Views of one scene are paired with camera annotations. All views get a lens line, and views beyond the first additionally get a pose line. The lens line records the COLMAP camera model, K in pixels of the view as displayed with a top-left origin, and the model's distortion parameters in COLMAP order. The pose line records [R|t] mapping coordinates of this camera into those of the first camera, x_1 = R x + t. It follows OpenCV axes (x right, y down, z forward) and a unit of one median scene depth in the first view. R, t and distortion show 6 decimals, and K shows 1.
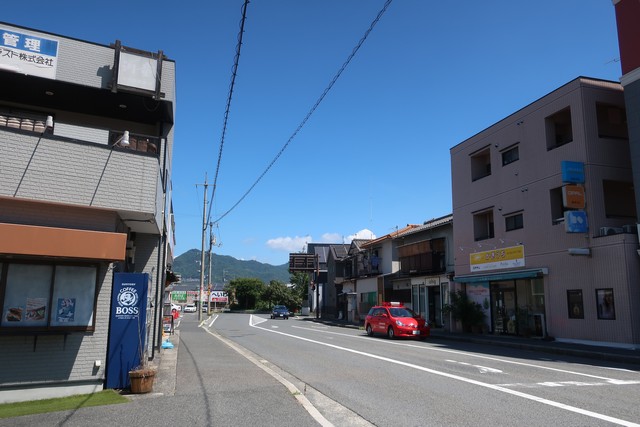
lens RADIAL K [[501.4, 0, 320.8], [0, 501.4, 214.9], [0, 0, 1]] dist [-0.008480, 0.003293]
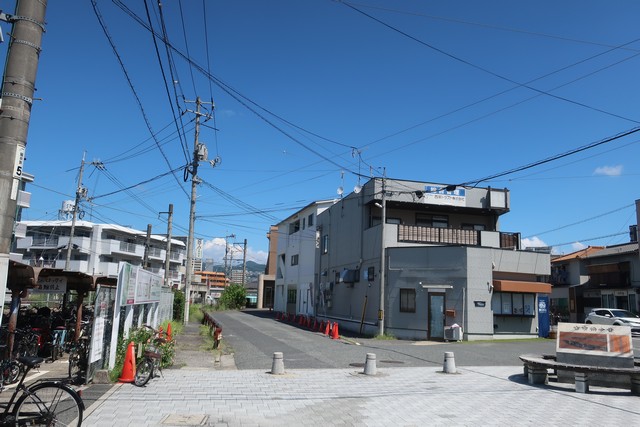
lens RADIAL K [[501.4, 0, 320.8], [0, 501.4, 214.9], [0, 0, 1]] dist [-0.008480, 0.003293]
pose [[0.970611, -0.011902, -0.240359, -0.583086], [0.013151, 0.999907, 0.003594, -0.234050], [0.240294, -0.006649, 0.970677, -1.283834]]
